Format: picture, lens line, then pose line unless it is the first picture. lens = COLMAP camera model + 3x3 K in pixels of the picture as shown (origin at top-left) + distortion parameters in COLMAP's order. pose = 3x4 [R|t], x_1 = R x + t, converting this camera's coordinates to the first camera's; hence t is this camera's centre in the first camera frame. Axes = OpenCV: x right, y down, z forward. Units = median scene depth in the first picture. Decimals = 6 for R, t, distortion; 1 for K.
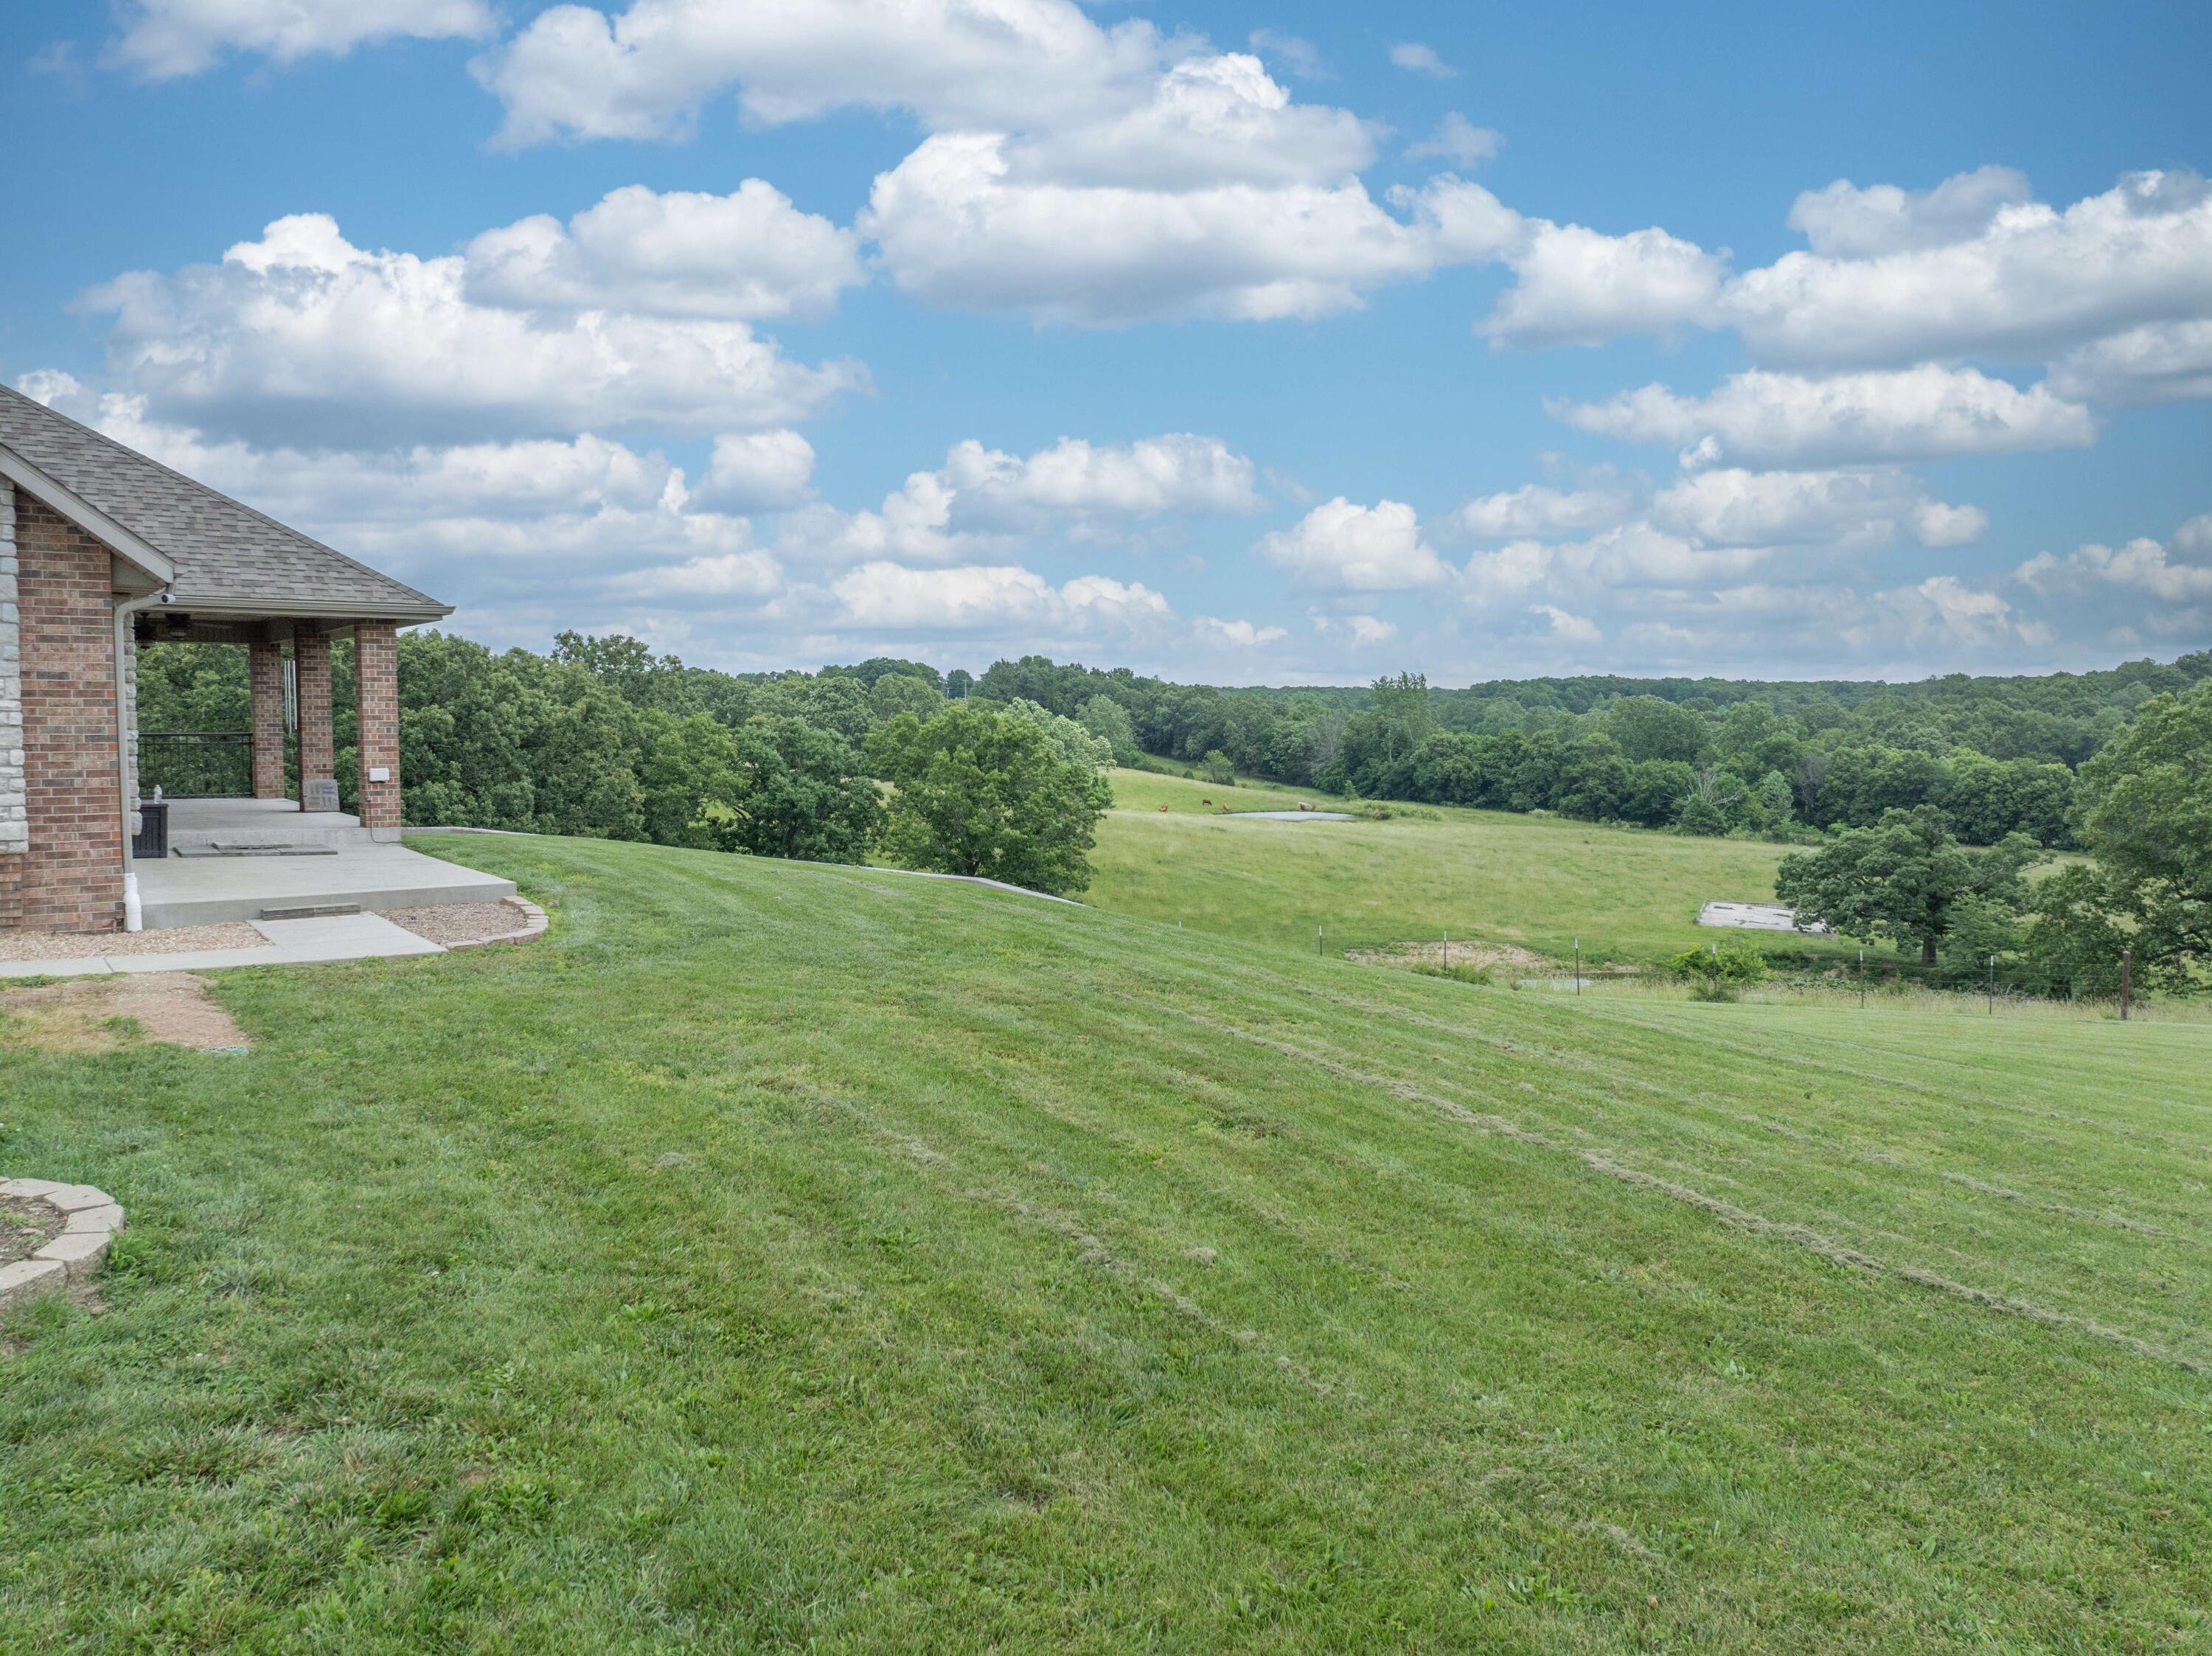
lens RADIAL K [[1555.1, 0, 1108.4], [0, 1555.1, 827.6], [0, 0, 1]] dist [-0.044473, 0.015121]
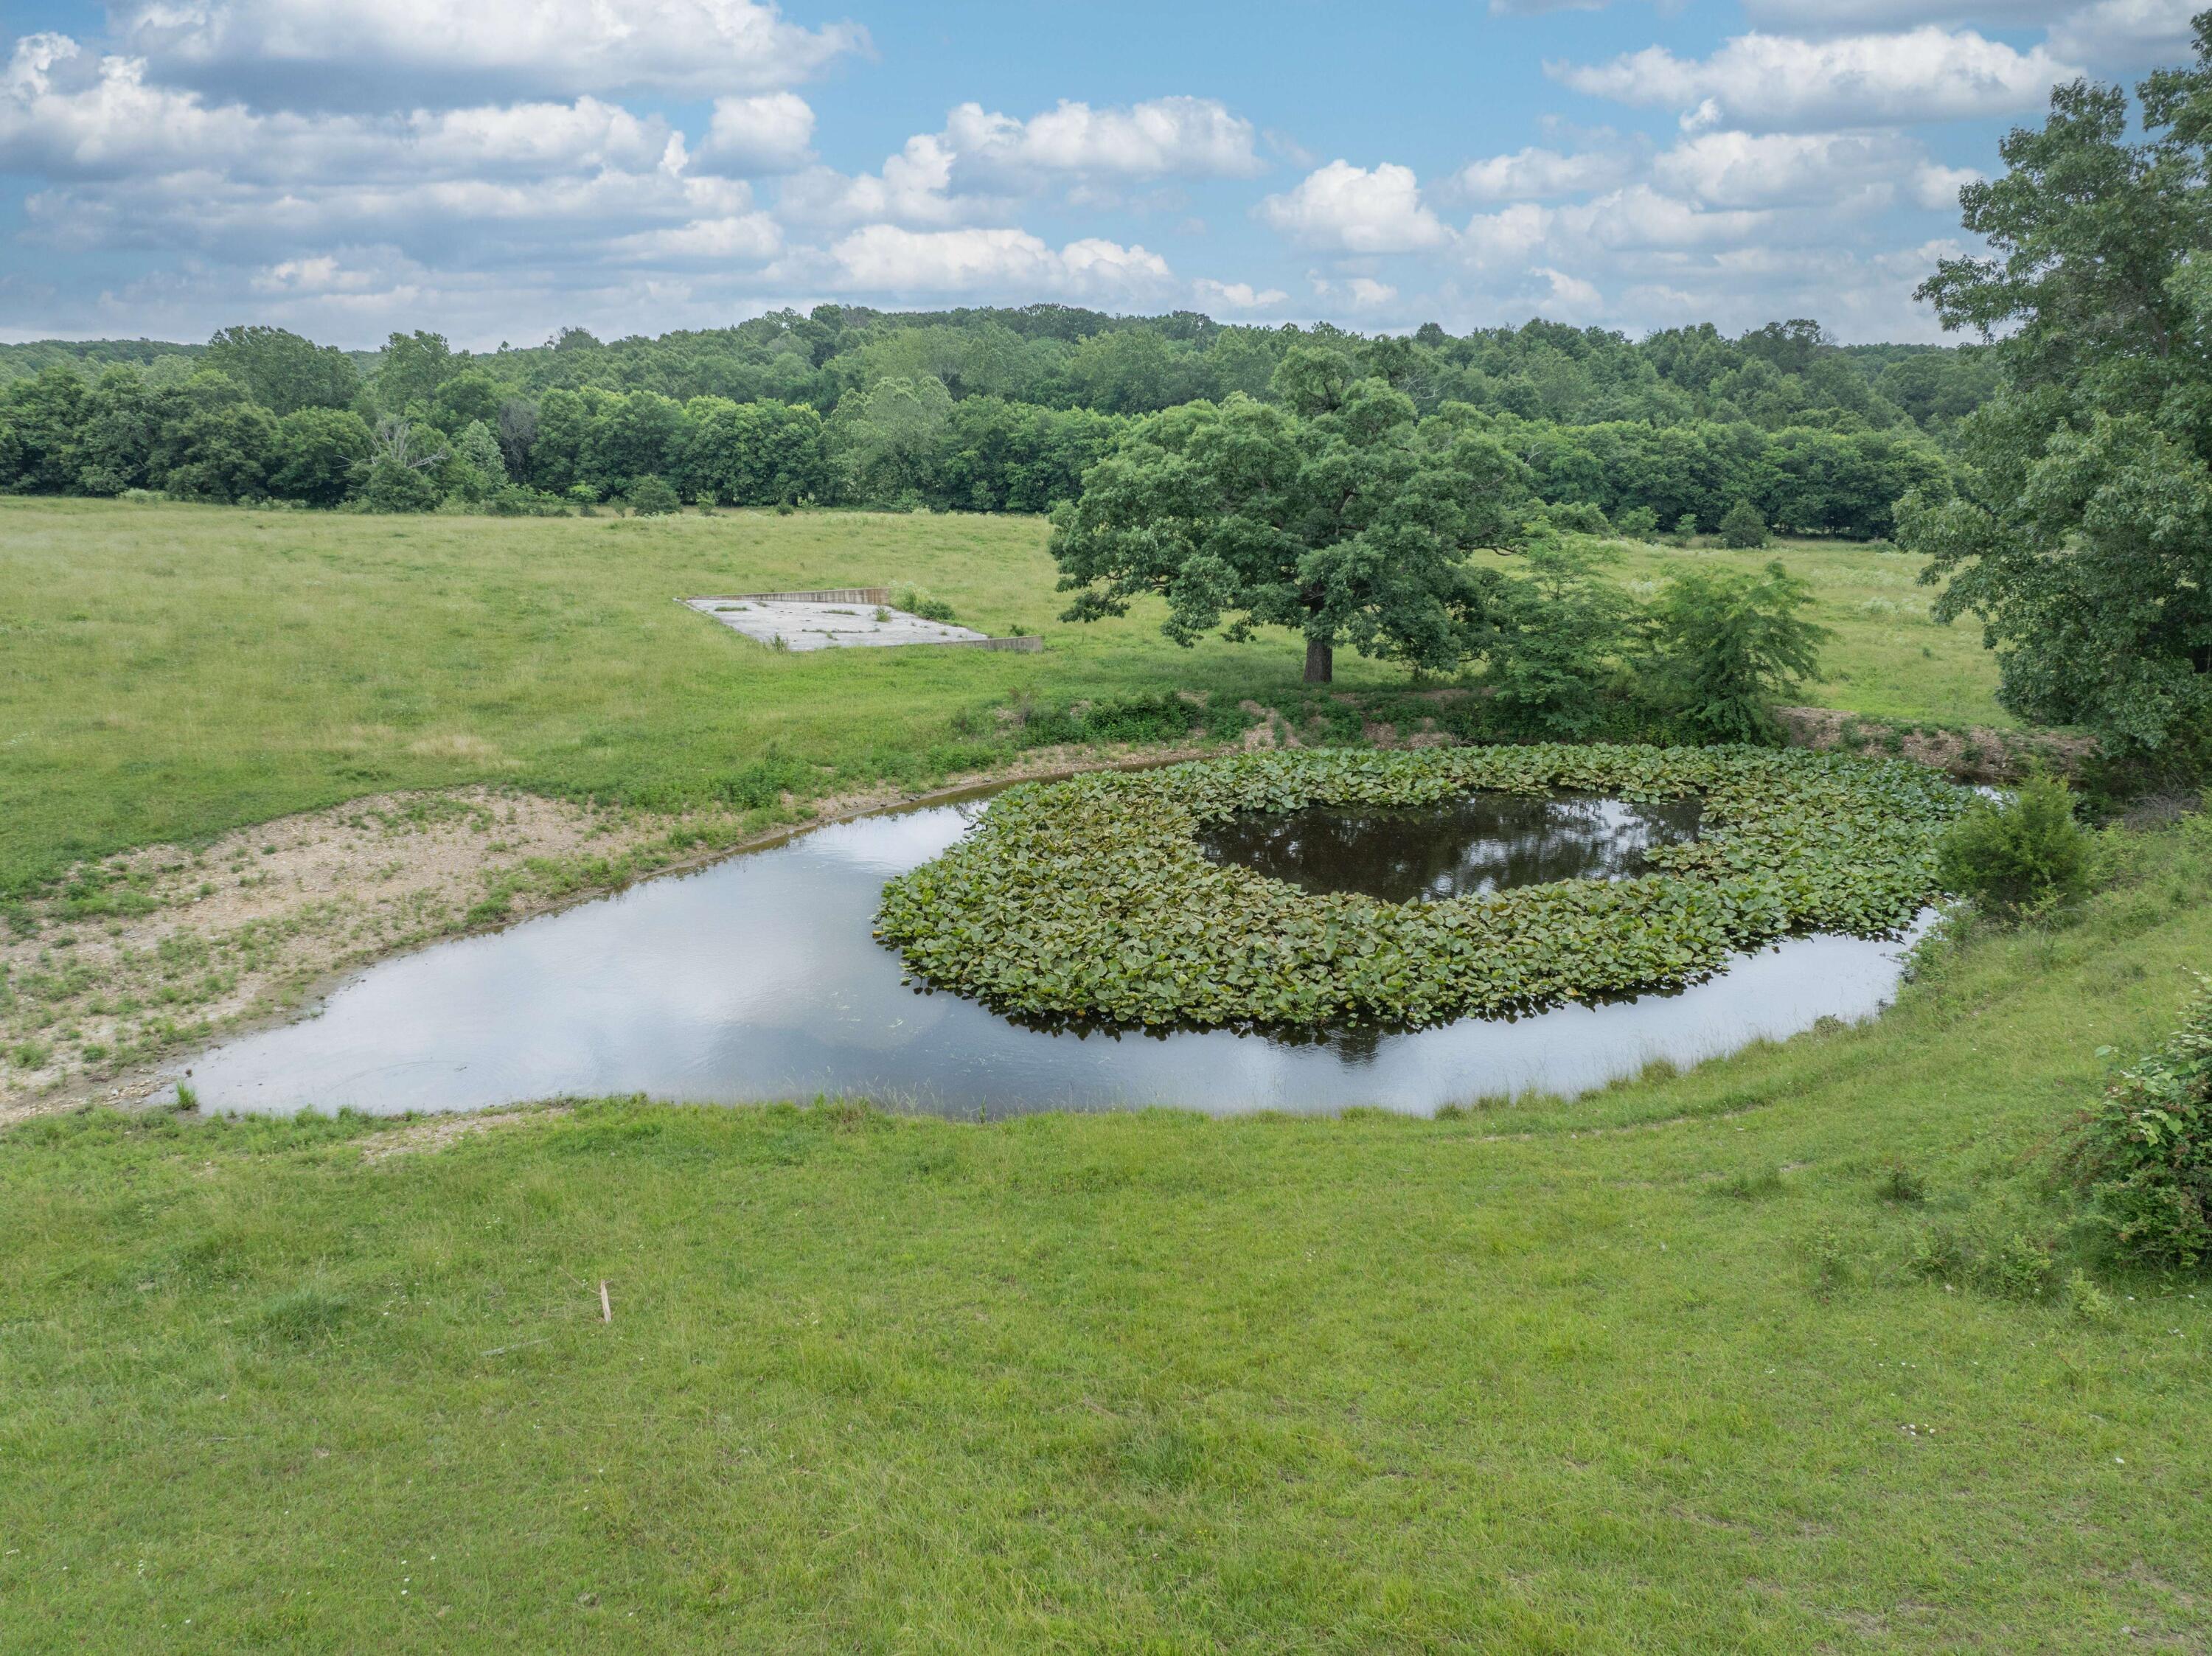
lens RADIAL K [[1555.1, 0, 1115.2], [0, 1555.1, 830.3], [0, 0, 1]] dist [-0.044473, 0.015121]
pose [[0.639606, -0.201678, 0.741775, 0.034969], [0.051717, 0.974073, 0.220243, 0.008146], [-0.766962, -0.102506, 0.633453, 0.265196]]
